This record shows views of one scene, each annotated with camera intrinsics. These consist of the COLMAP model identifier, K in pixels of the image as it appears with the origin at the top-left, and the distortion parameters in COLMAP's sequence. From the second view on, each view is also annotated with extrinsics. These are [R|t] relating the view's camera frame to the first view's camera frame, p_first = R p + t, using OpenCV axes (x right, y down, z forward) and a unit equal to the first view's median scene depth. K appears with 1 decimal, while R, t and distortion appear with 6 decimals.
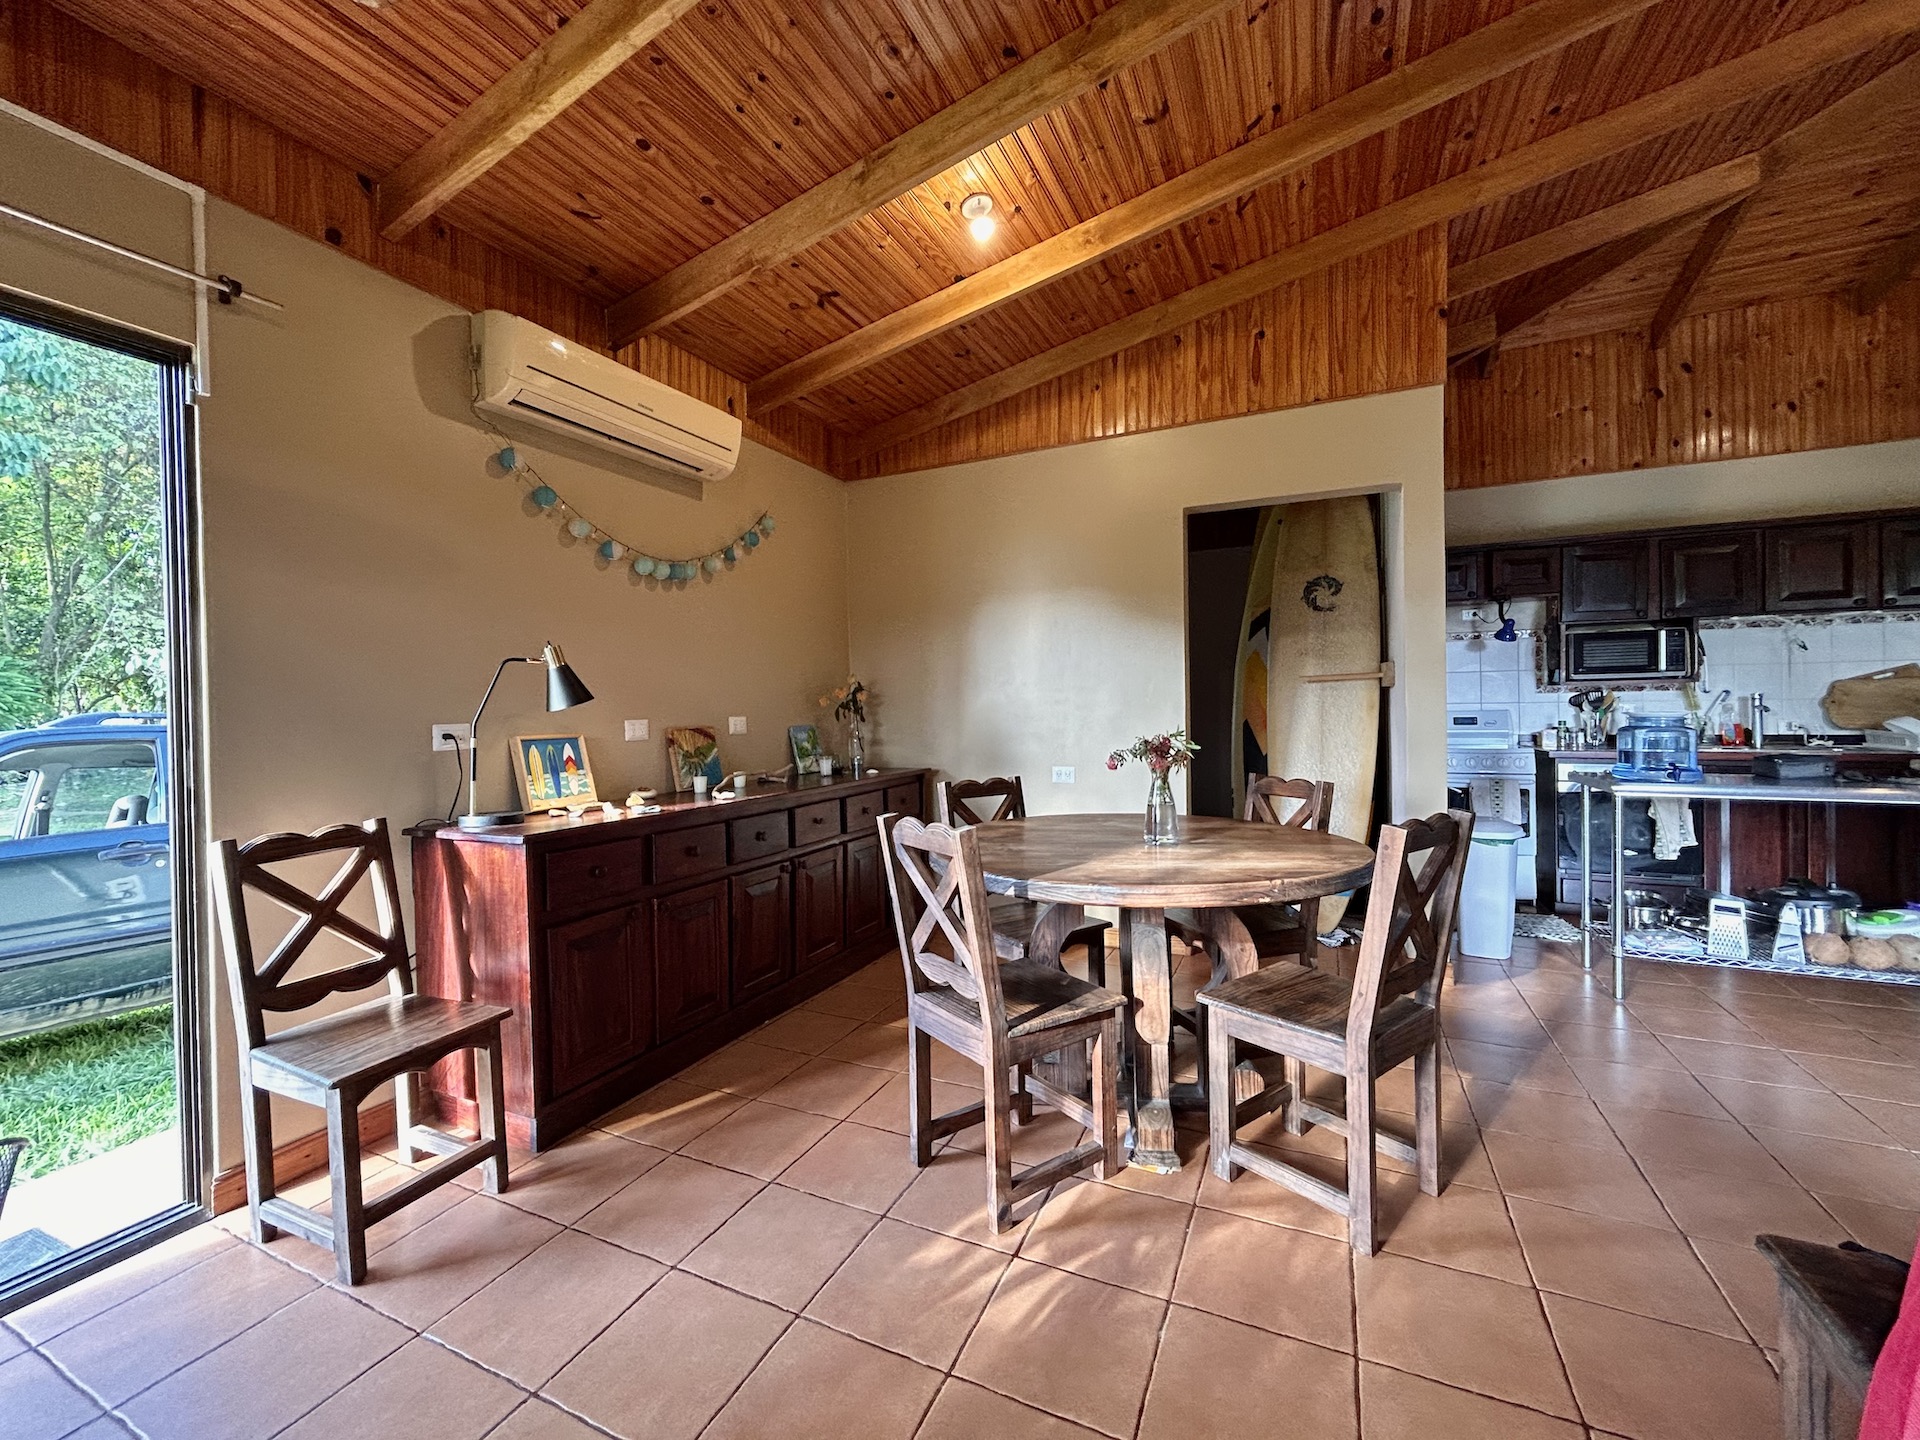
lens RADIAL K [[777.7, 0, 956.1], [0, 777.7, 711.5], [0, 0, 1]] dist [-0.001570, 0.000099]
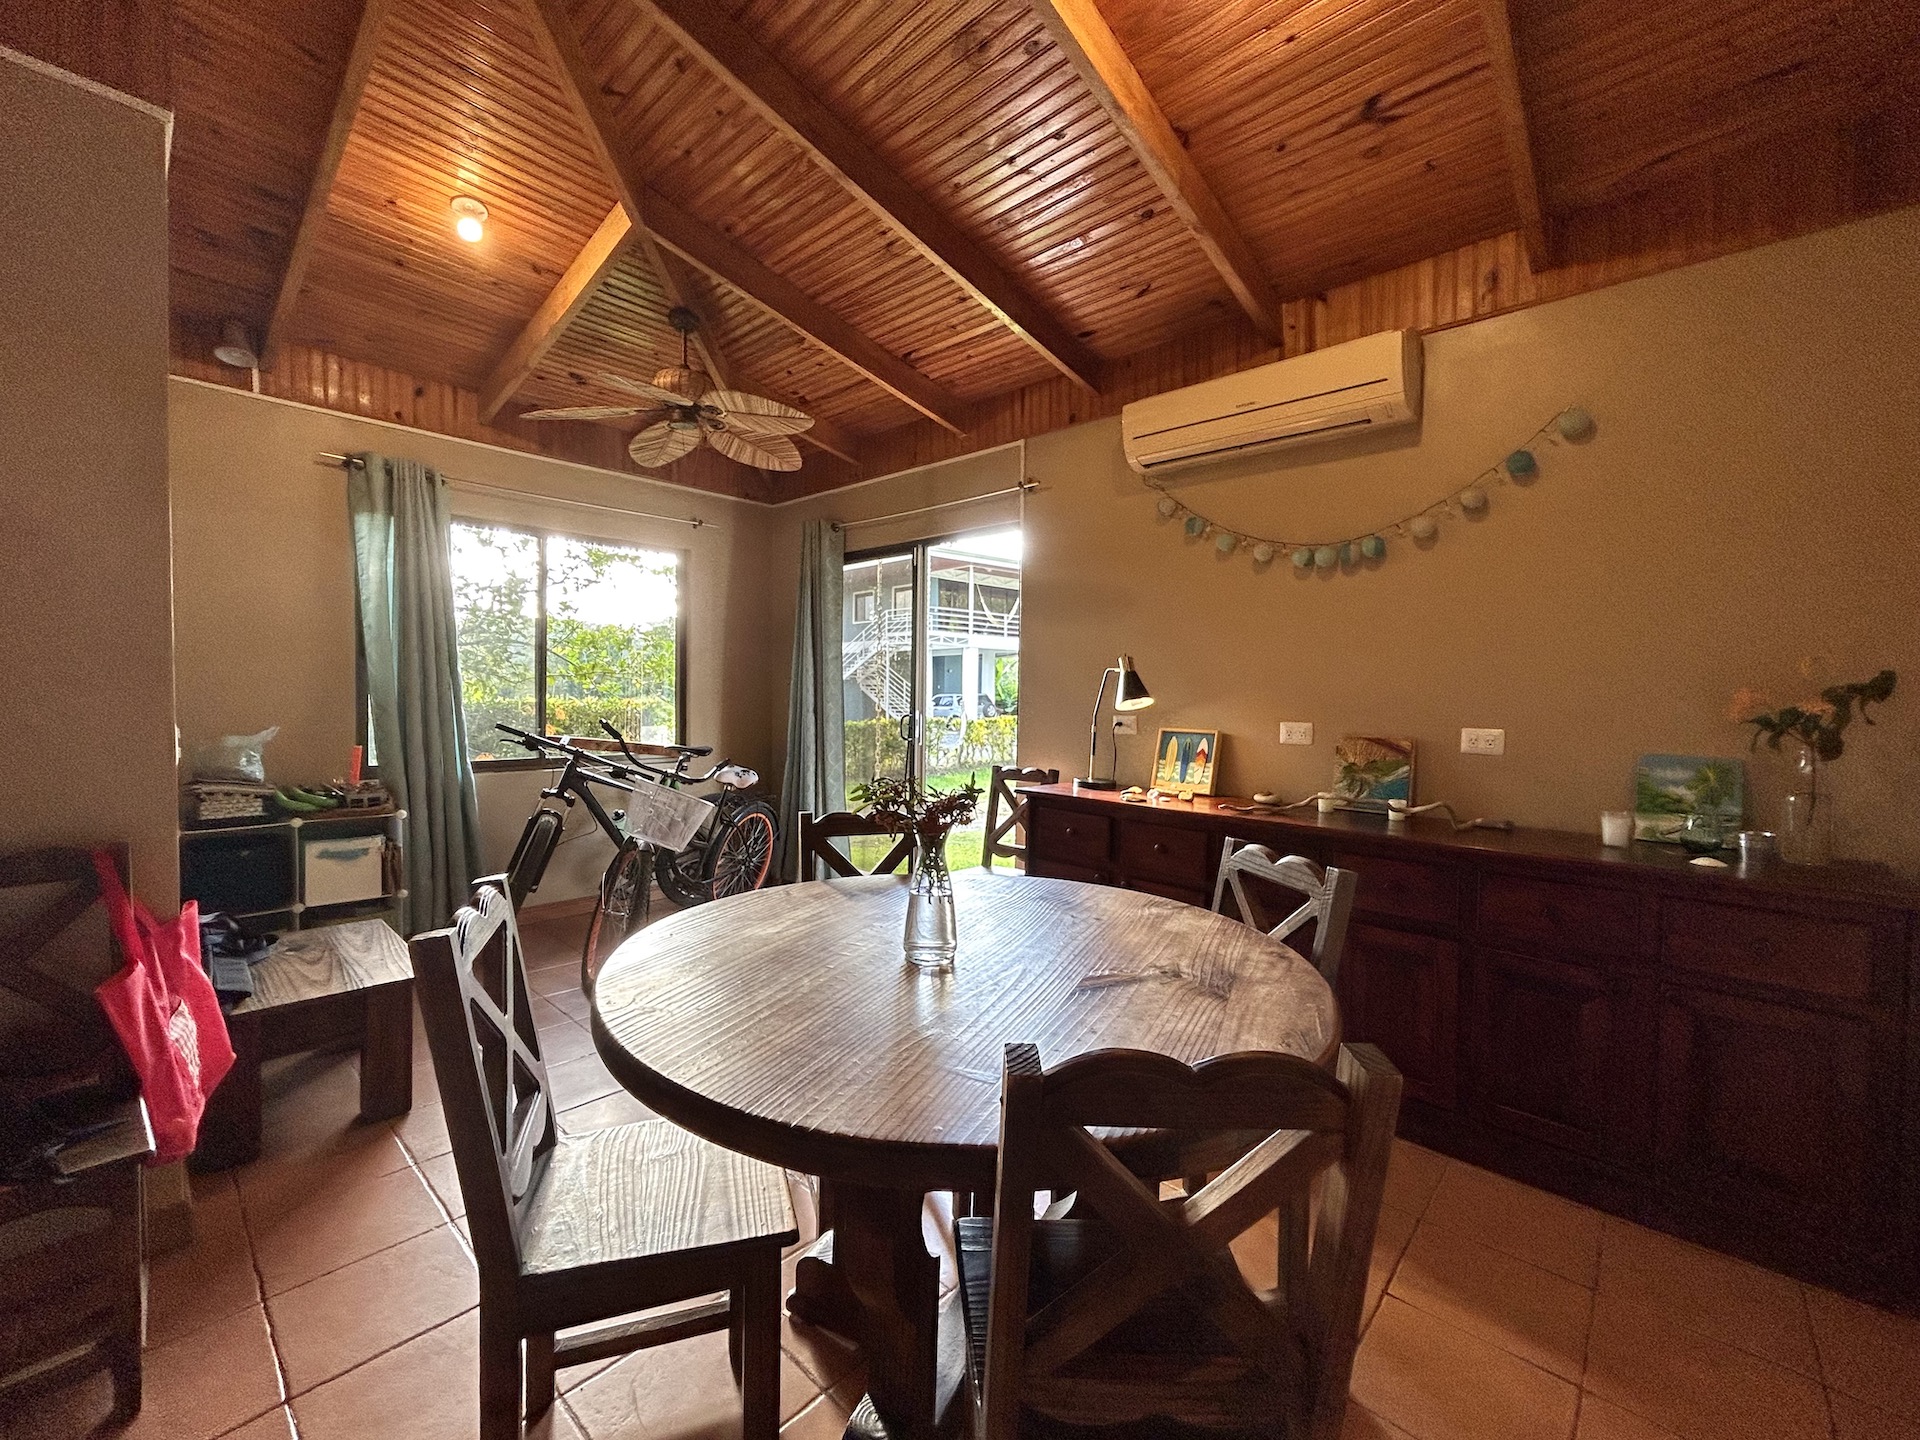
lens RADIAL K [[777.7, 0, 956.1], [0, 777.7, 711.5], [0, 0, 1]] dist [-0.001570, 0.000099]
pose [[-0.292473, 0.038027, -0.955517, 0.722435], [-0.014818, 0.998909, 0.044289, -0.045078], [0.956159, 0.027112, -0.291591, 1.031985]]
